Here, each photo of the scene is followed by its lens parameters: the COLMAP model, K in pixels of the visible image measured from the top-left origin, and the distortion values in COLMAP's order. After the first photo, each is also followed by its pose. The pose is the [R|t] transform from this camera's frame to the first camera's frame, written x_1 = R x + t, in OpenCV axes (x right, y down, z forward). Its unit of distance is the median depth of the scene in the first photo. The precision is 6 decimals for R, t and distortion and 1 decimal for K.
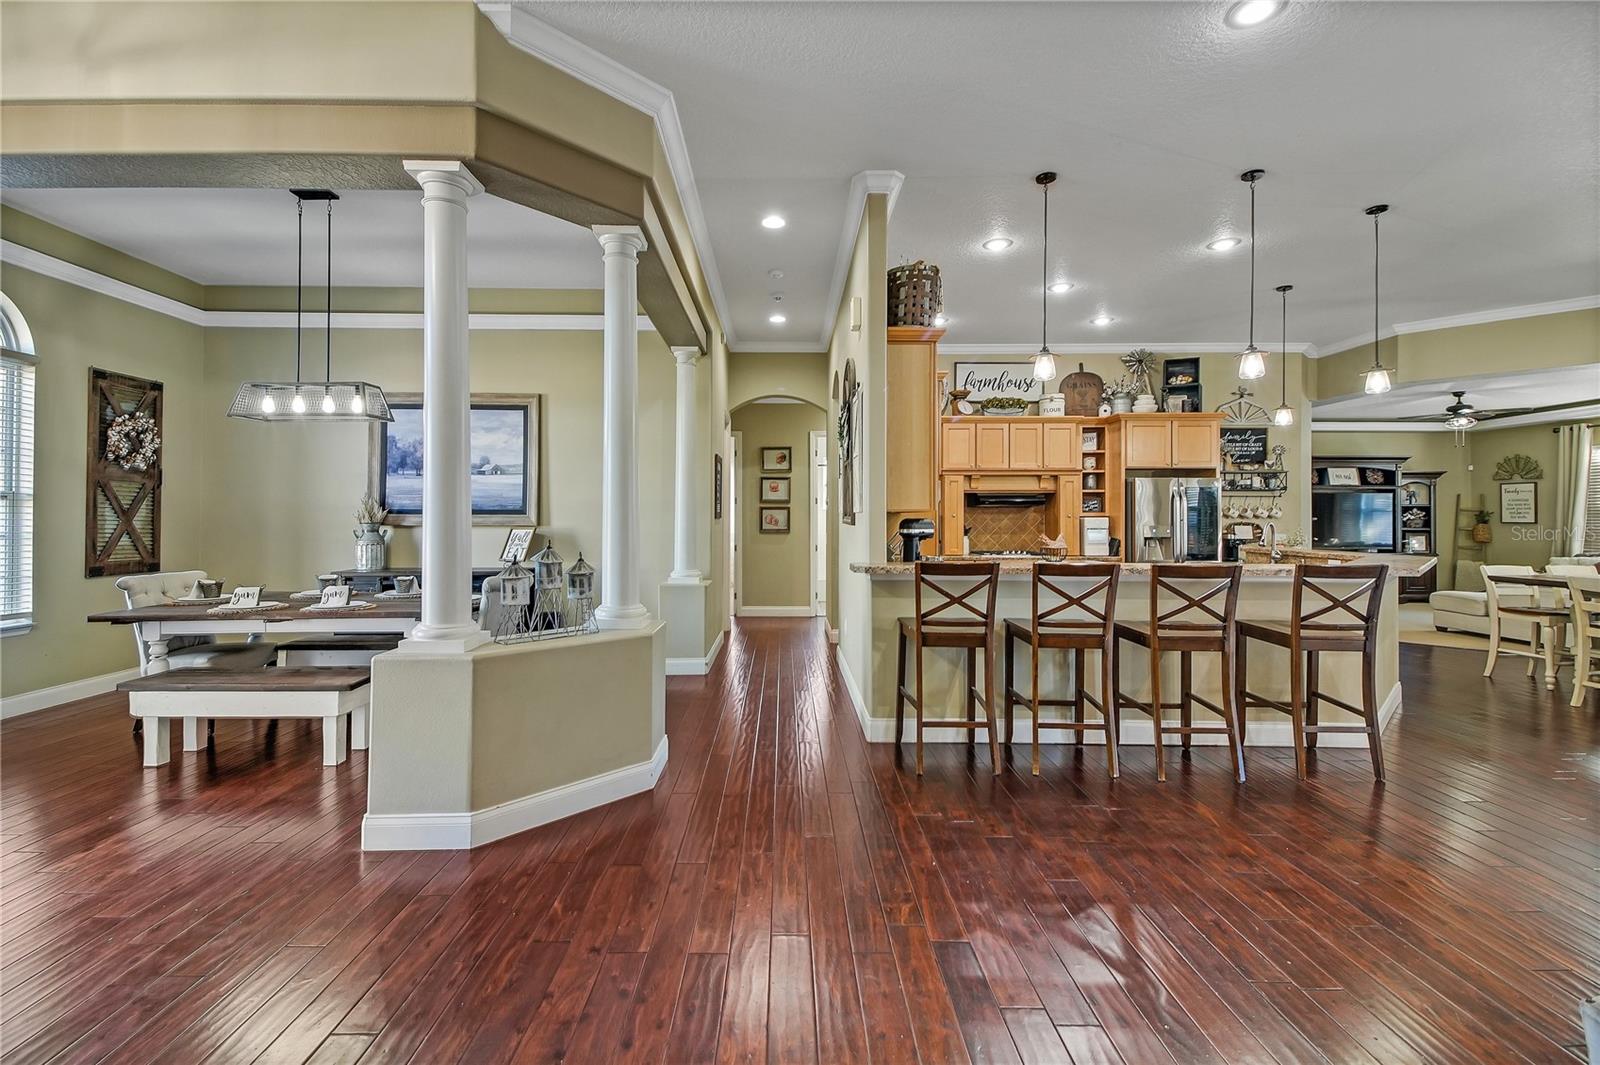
lens RADIAL K [[705.7, 0, 781.1], [0, 705.7, 511.4], [0, 0, 1]] dist [0.041175, -0.017255]
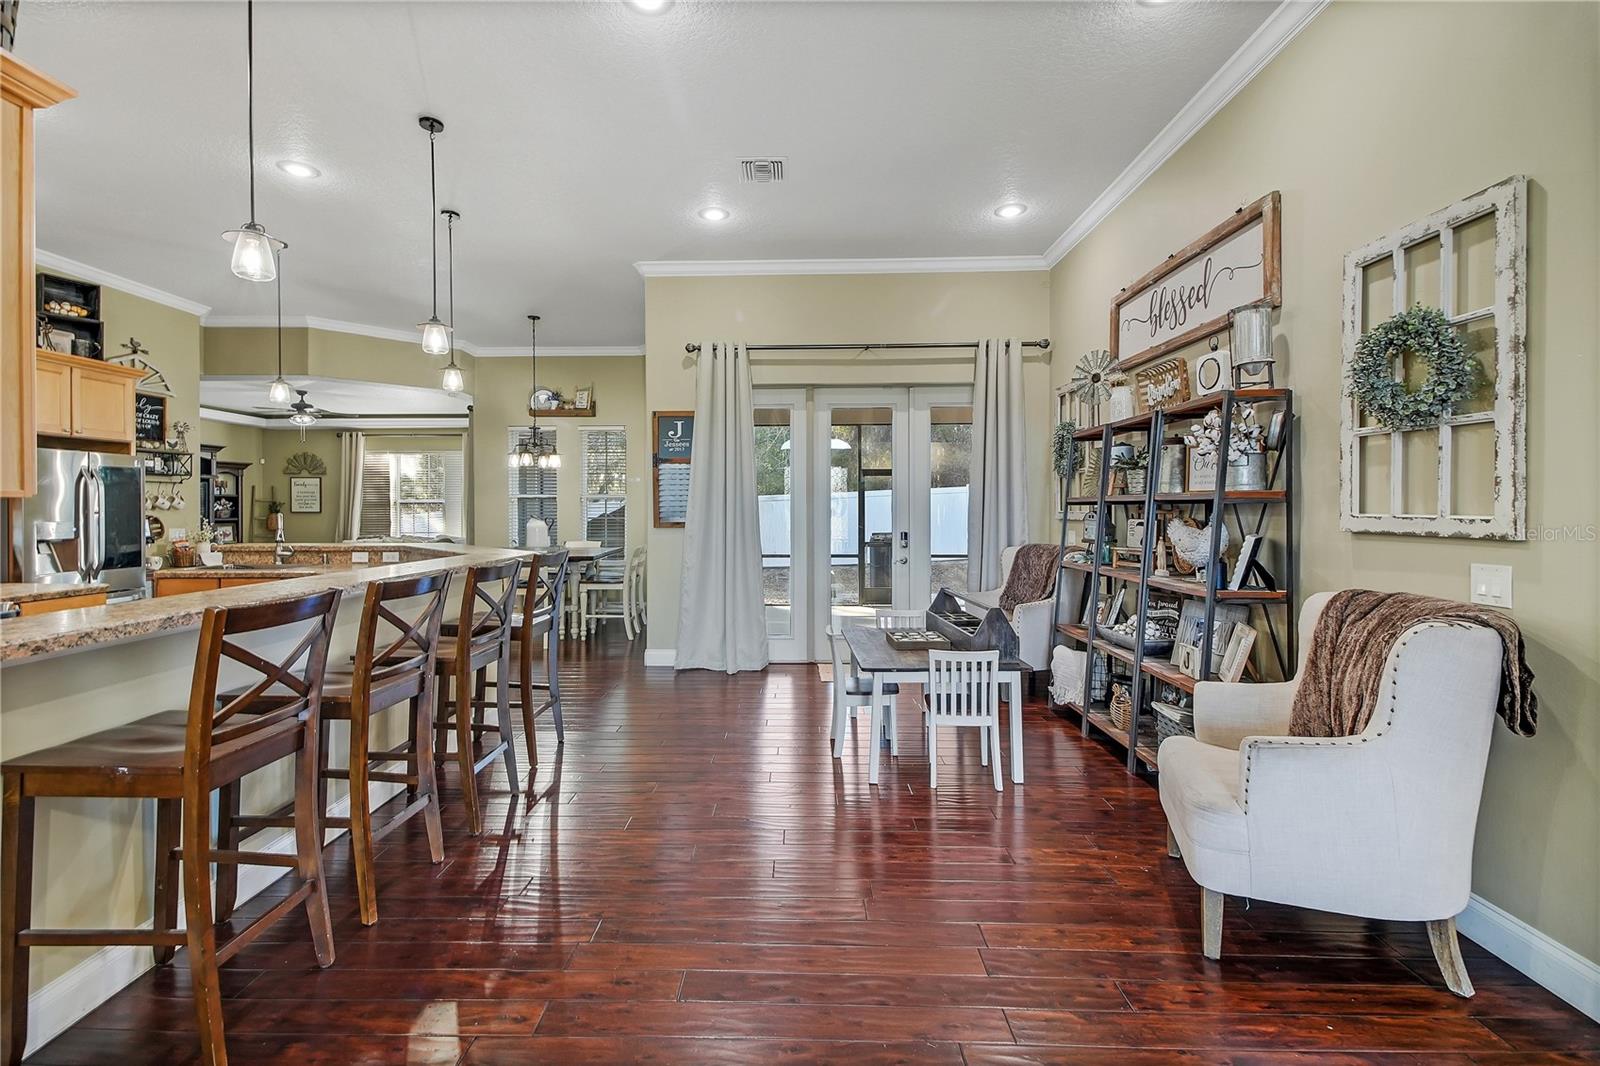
lens RADIAL K [[705.7, 0, 787.5], [0, 705.7, 507.0], [0, 0, 1]] dist [0.041175, -0.017255]
pose [[0.031798, -0.000270, 0.999494, -0.114357], [-0.007517, 0.999972, 0.000509, 0.001001], [-0.999466, -0.007530, 0.031795, 0.278081]]
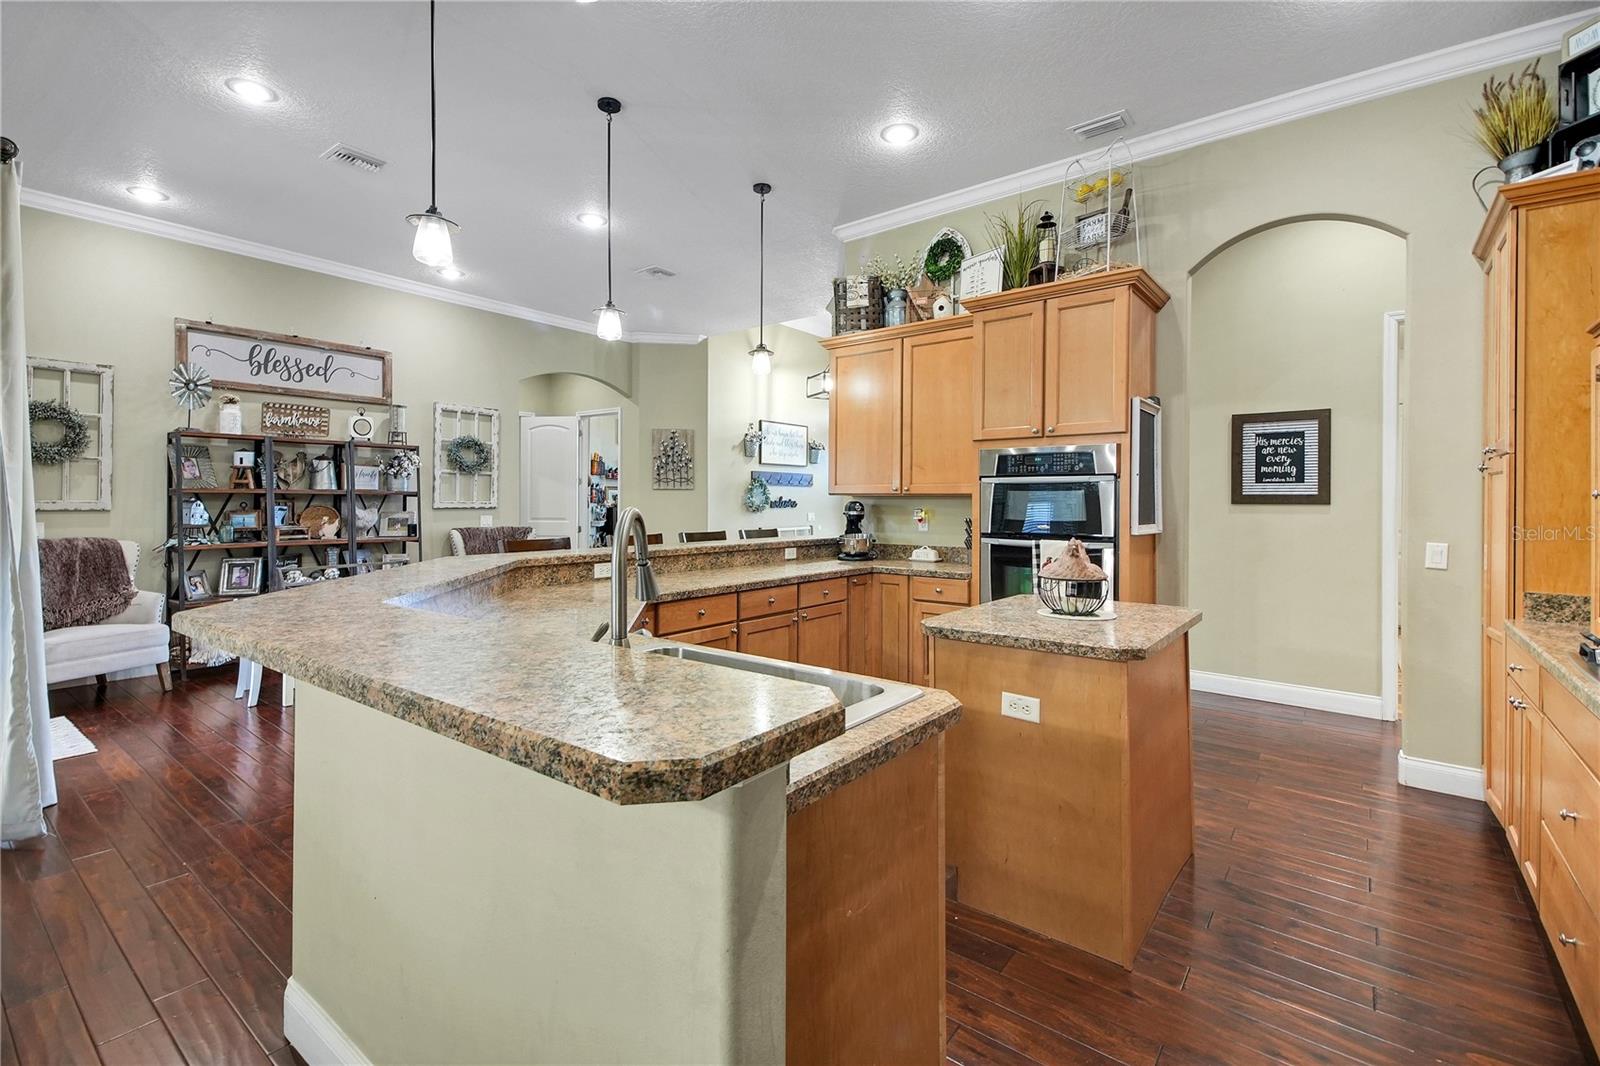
lens RADIAL K [[705.7, 0, 789.7], [0, 705.7, 510.5], [0, 0, 1]] dist [0.041175, -0.017255]
pose [[-0.622088, 0.006642, -0.782919, 0.632051], [0.002556, 0.999976, 0.006452, 0.009446], [0.782943, 0.002012, -0.622090, 0.901530]]
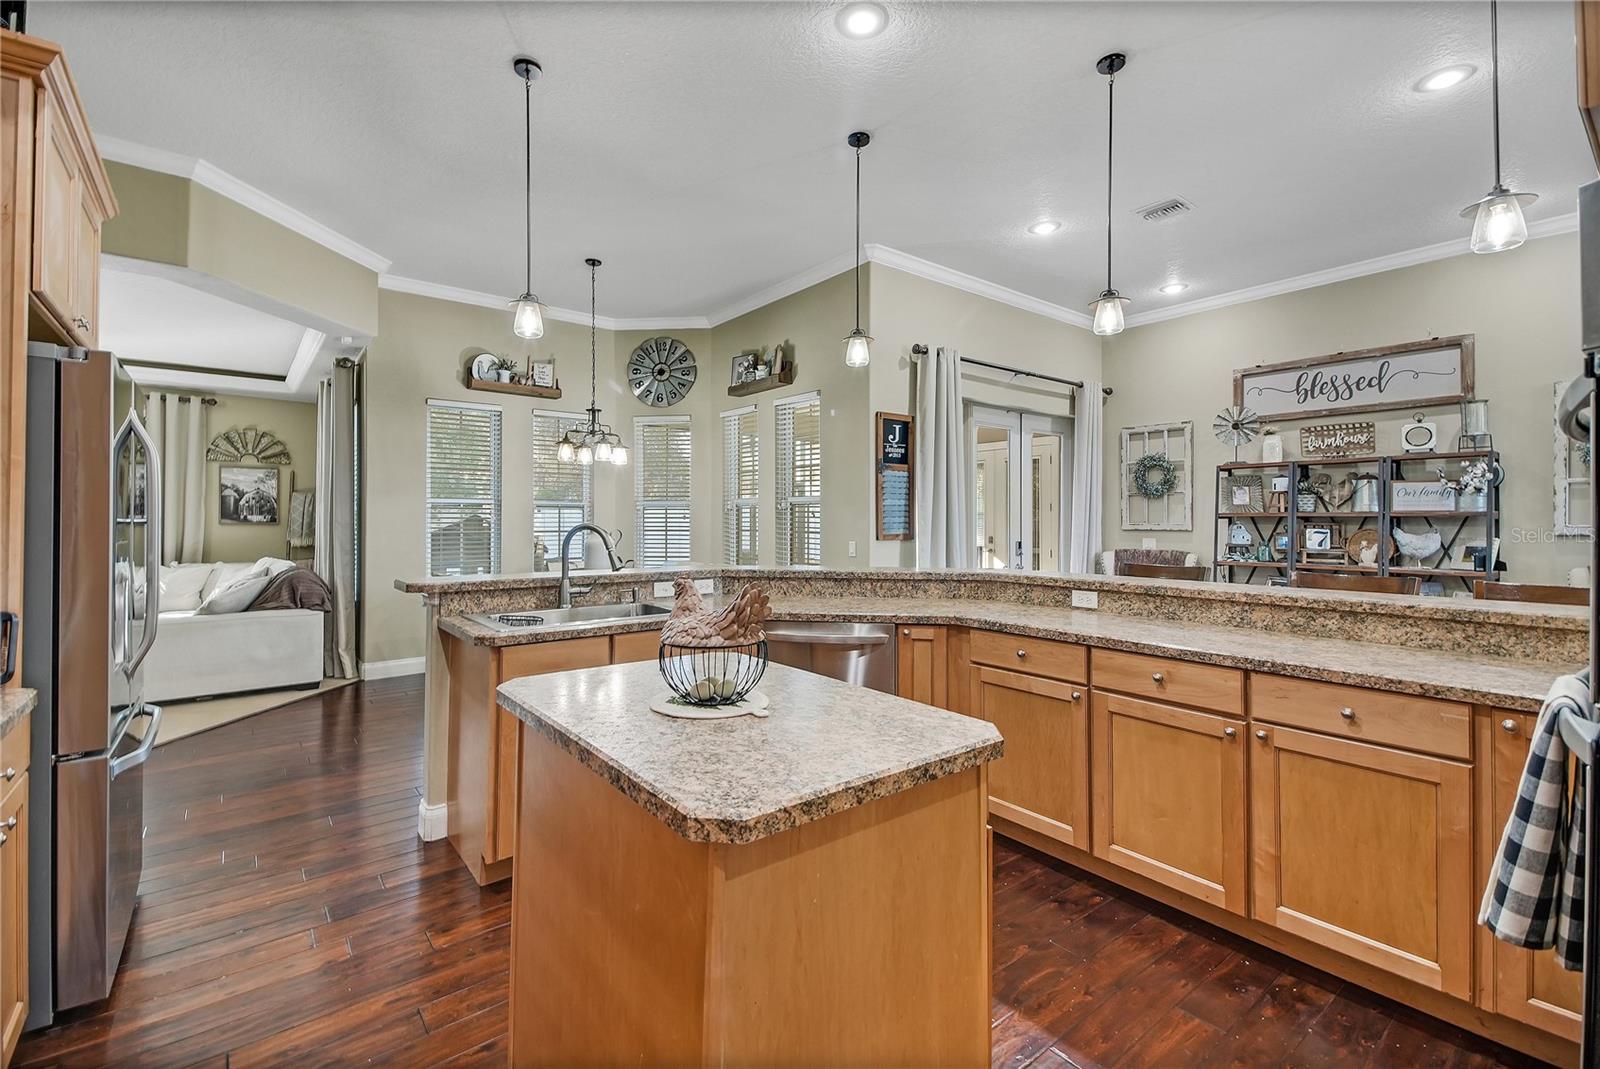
lens RADIAL K [[705.7, 0, 792.9], [0, 705.7, 508.9], [0, 0, 1]] dist [0.041175, -0.017255]
pose [[-0.617100, 0.012493, 0.786786, 0.143102], [-0.009779, 0.999675, -0.023543, 0.010121], [-0.786824, -0.022223, -0.616777, 0.907686]]
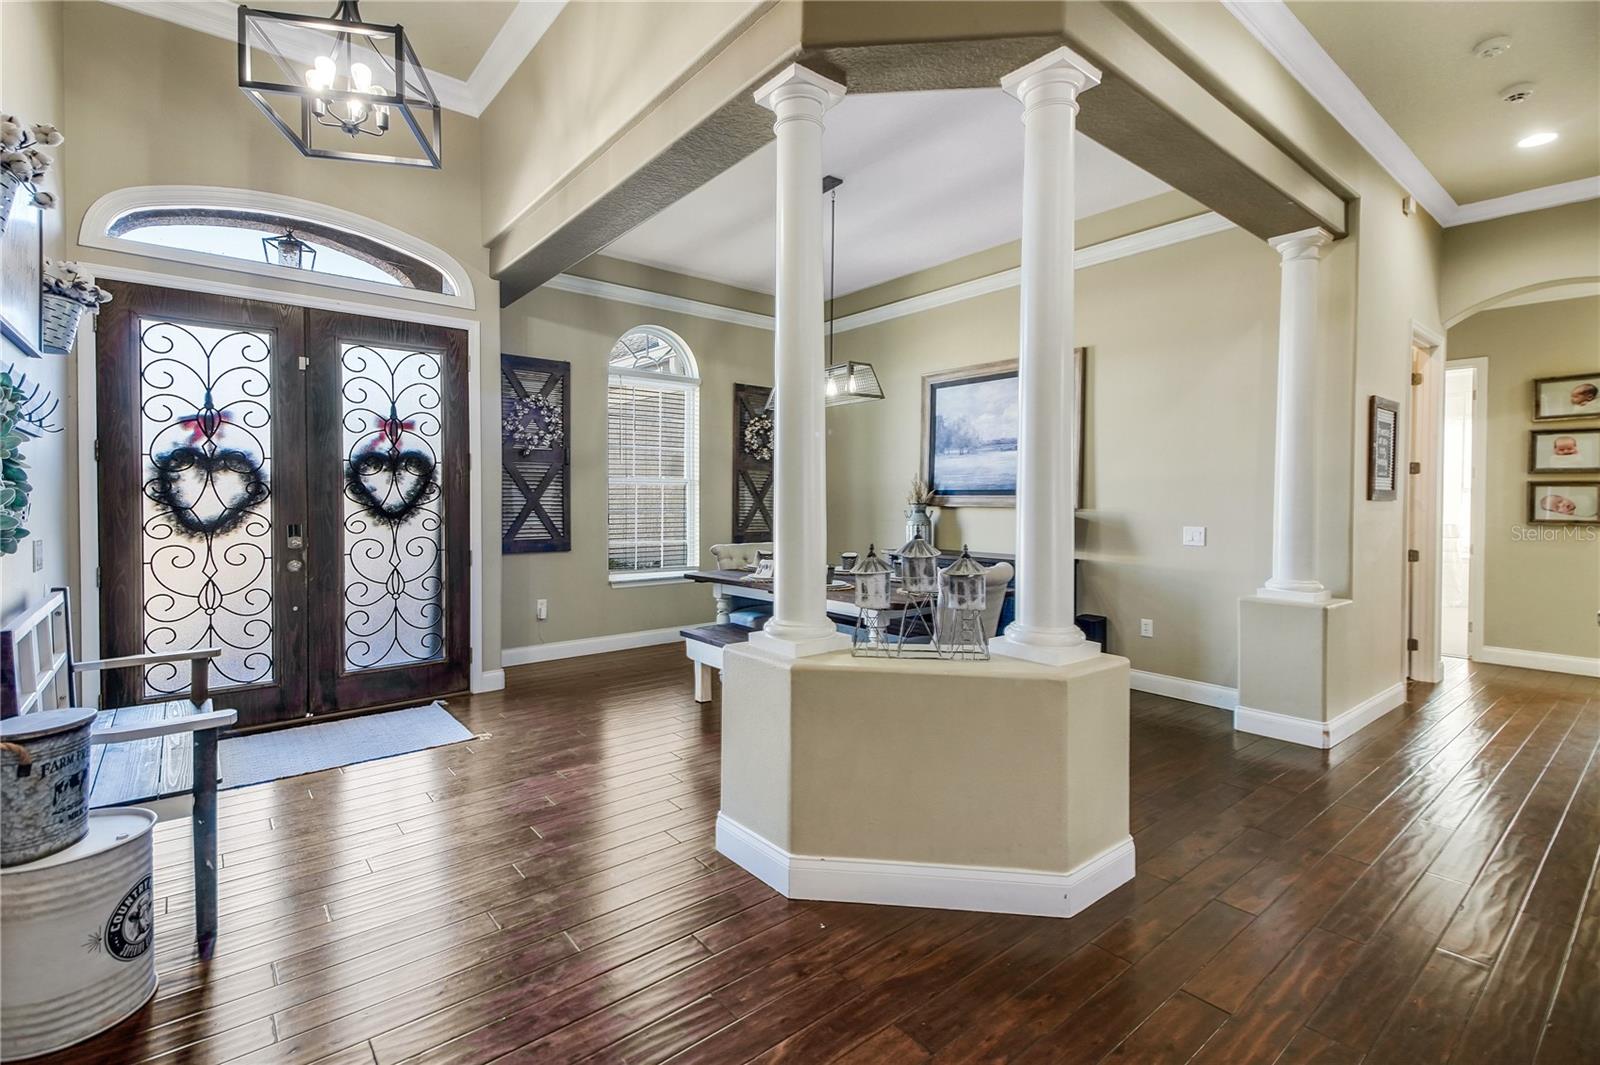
lens RADIAL K [[705.7, 0, 801.9], [0, 705.7, 509.9], [0, 0, 1]] dist [0.041175, -0.017255]
pose [[0.623628, 0.013532, -0.781604, 0.075286], [0.004201, 0.999778, 0.020661, 0.002743], [0.781710, -0.016168, 0.623433, 0.179858]]
